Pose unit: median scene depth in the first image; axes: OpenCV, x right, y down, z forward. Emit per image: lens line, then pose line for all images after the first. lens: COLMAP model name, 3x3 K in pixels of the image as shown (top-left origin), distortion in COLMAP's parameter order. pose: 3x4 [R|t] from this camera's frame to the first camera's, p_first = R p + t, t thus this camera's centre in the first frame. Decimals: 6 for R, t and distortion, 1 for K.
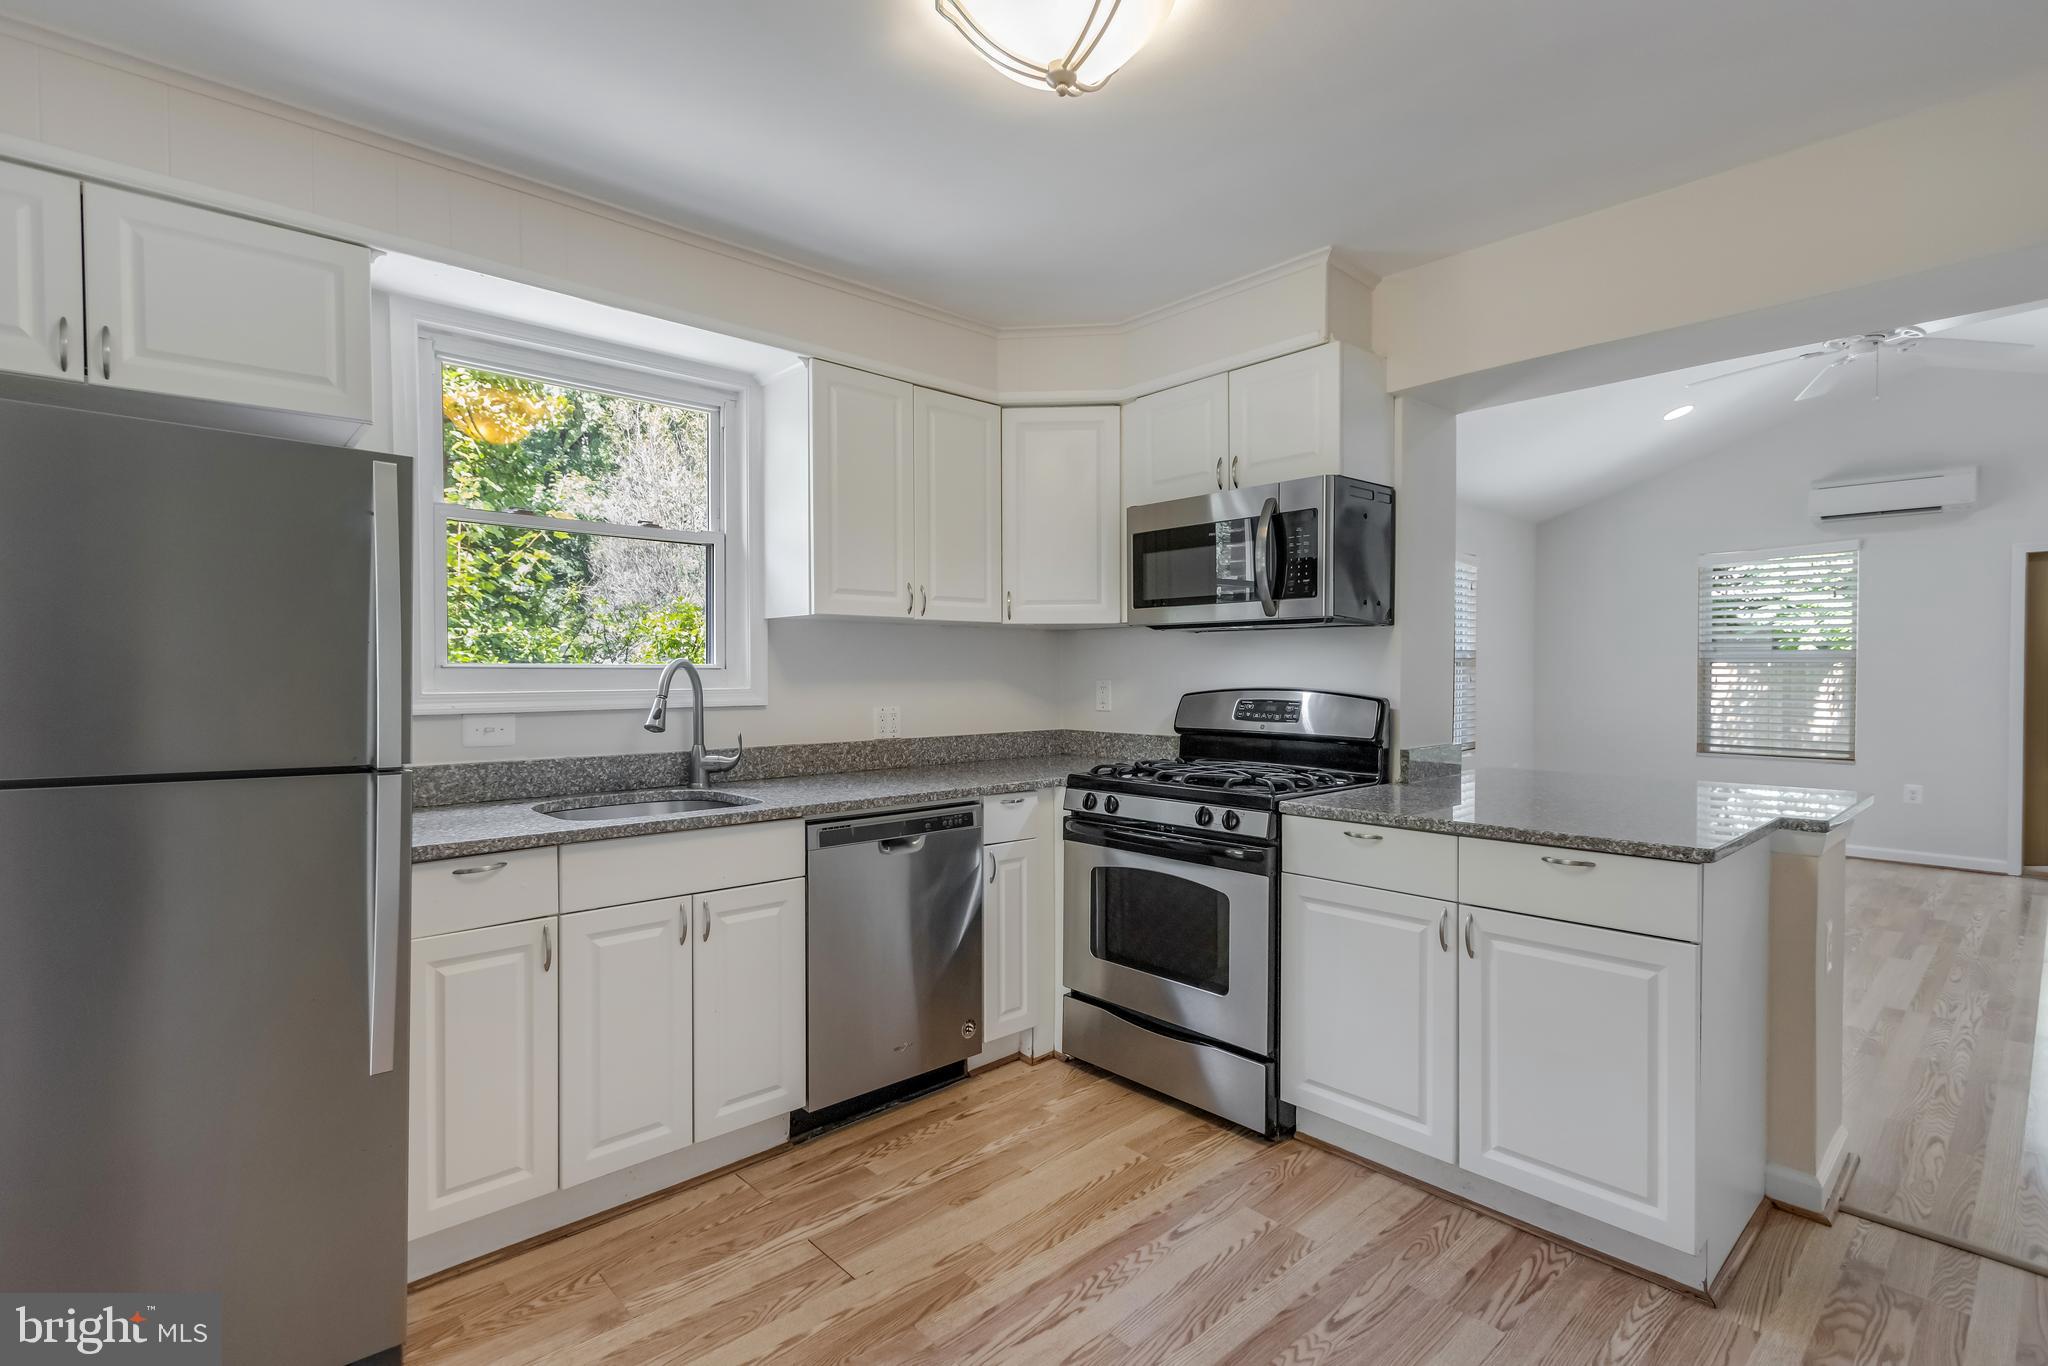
lens RADIAL K [[959.1, 0, 985.2], [0, 959.1, 688.4], [0, 0, 1]] dist [0.015179, -0.009994]
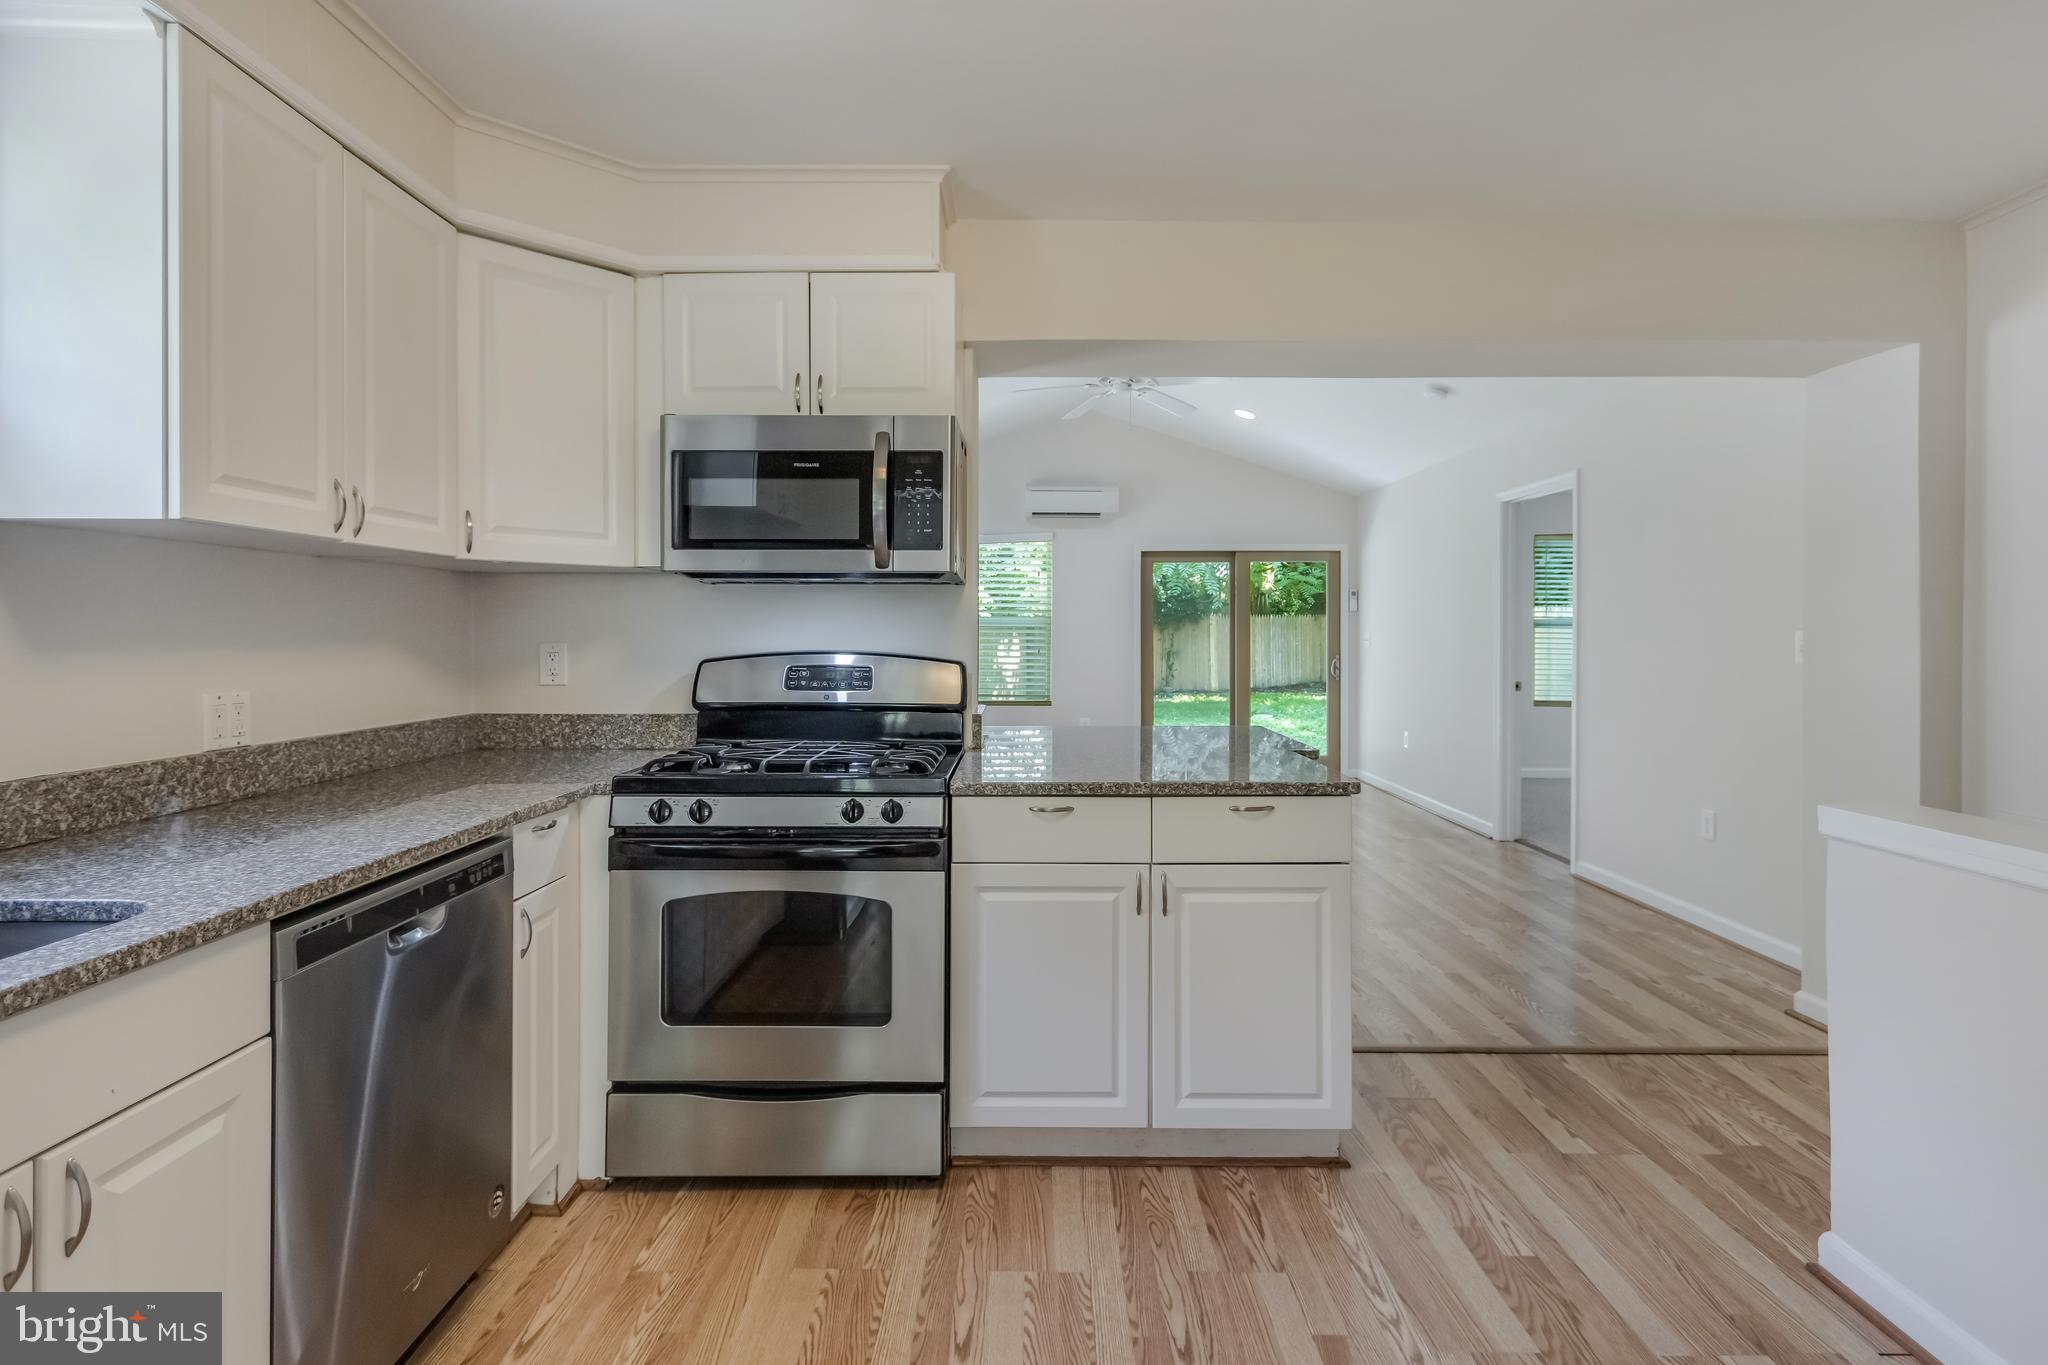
lens RADIAL K [[989.2, 0, 1013.1], [0, 989.2, 630.9], [0, 0, 1]] dist [0.001324, -0.001091]
pose [[0.660790, 0.003973, 0.750561, -0.281564], [0.010314, 0.999843, -0.014373, -0.004668], [-0.750500, 0.017239, 0.660645, 0.314460]]
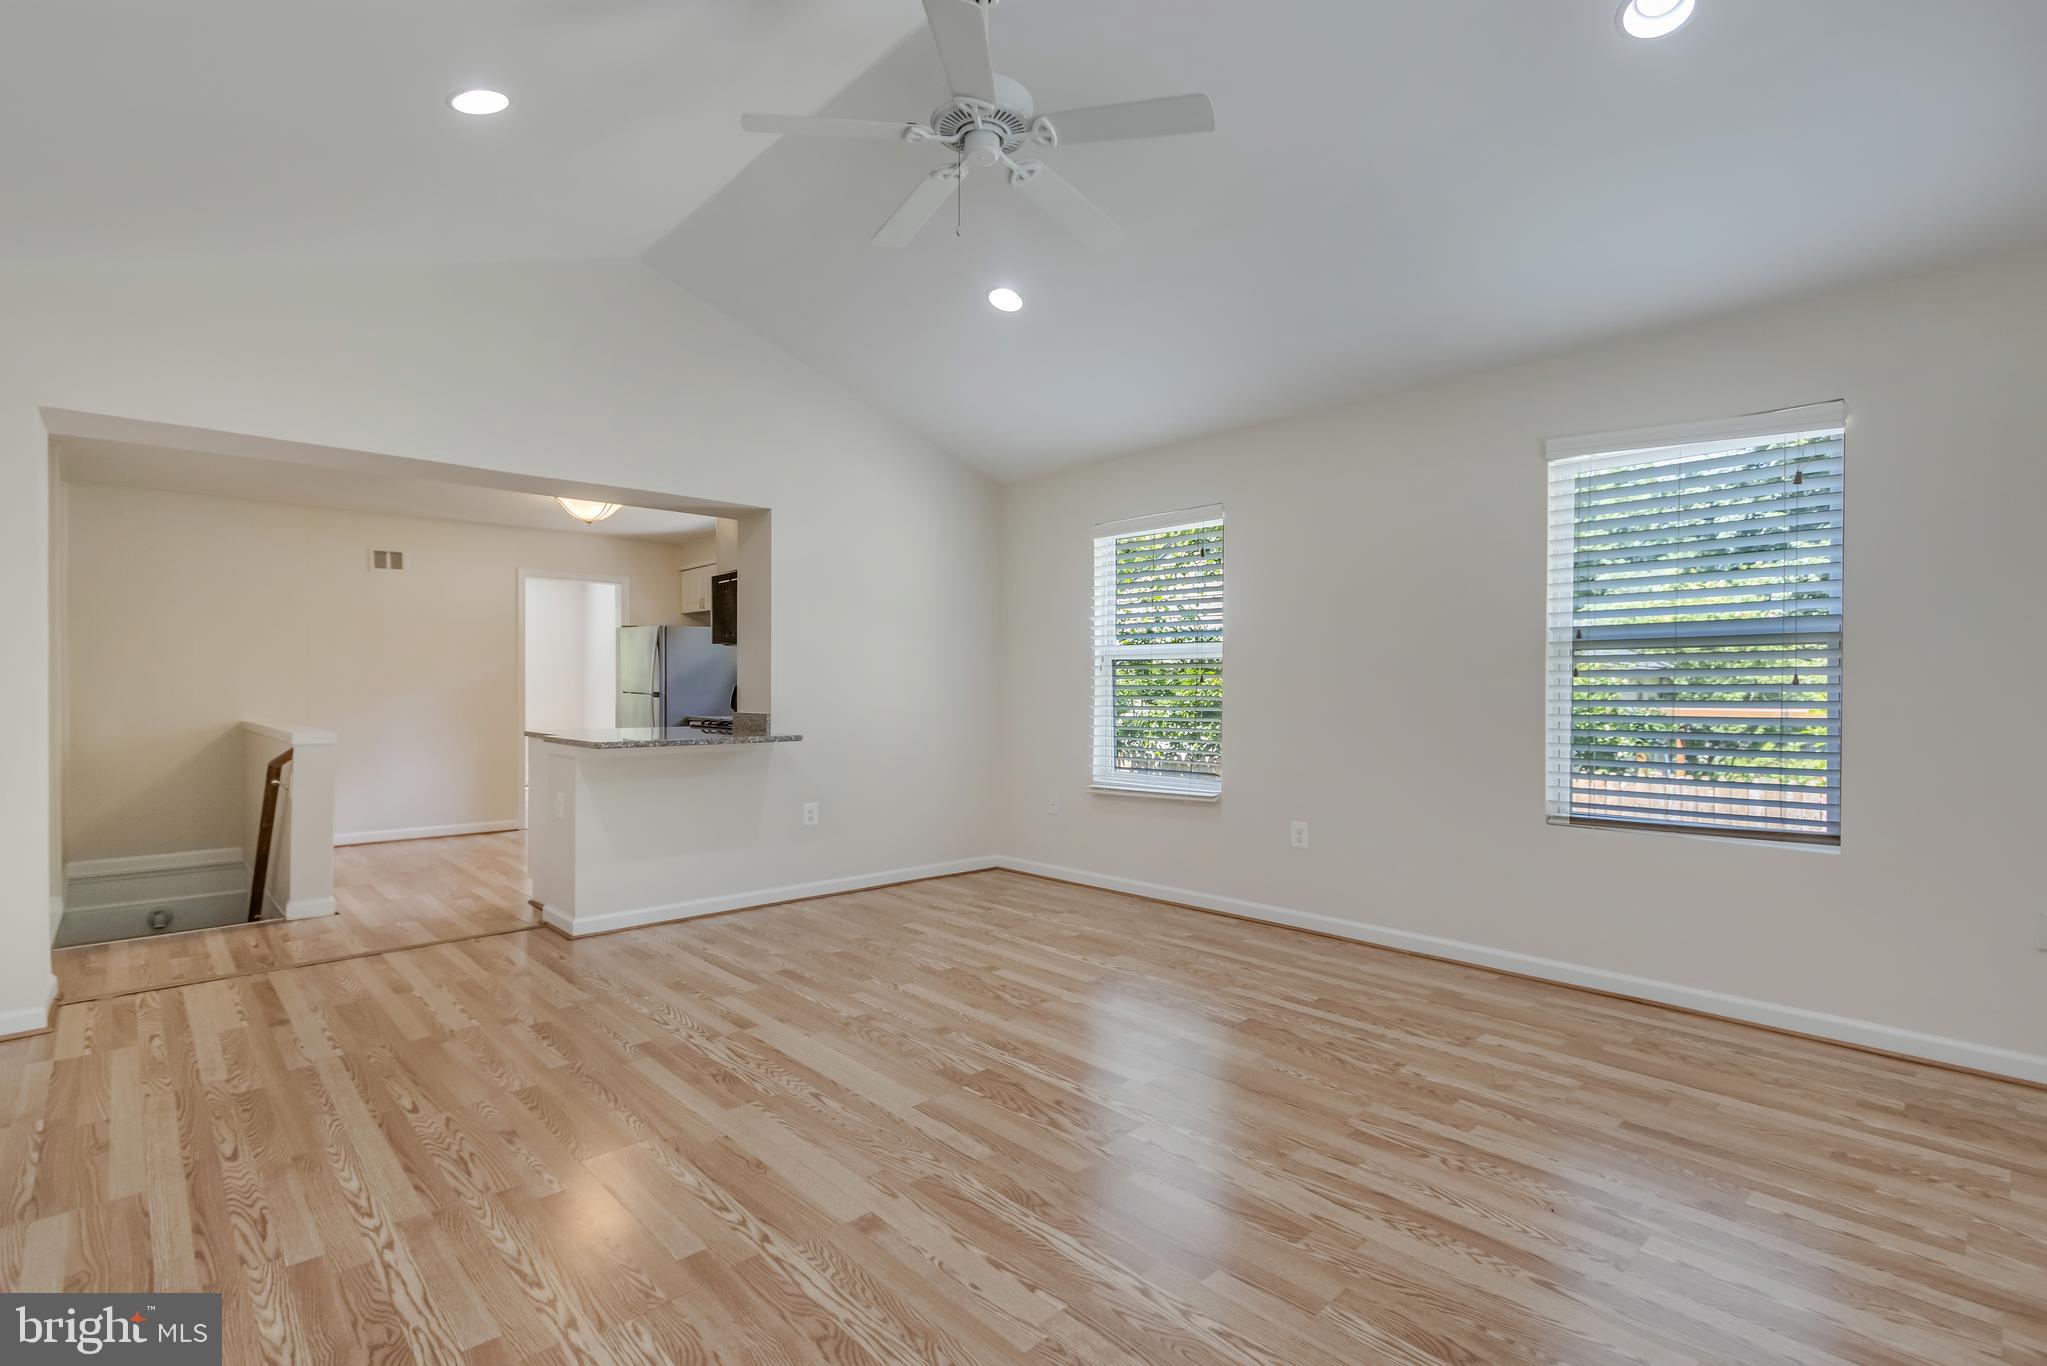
lens RADIAL K [[958.6, 0, 984.7], [0, 958.6, 688.4], [0, 0, 1]] dist [0.015179, -0.009994]
pose [[0.013607, 0.005210, -0.999894, 2.178433], [-0.021074, 0.999766, 0.004922, 0.002293], [0.999685, 0.021004, 0.013713, 1.410273]]
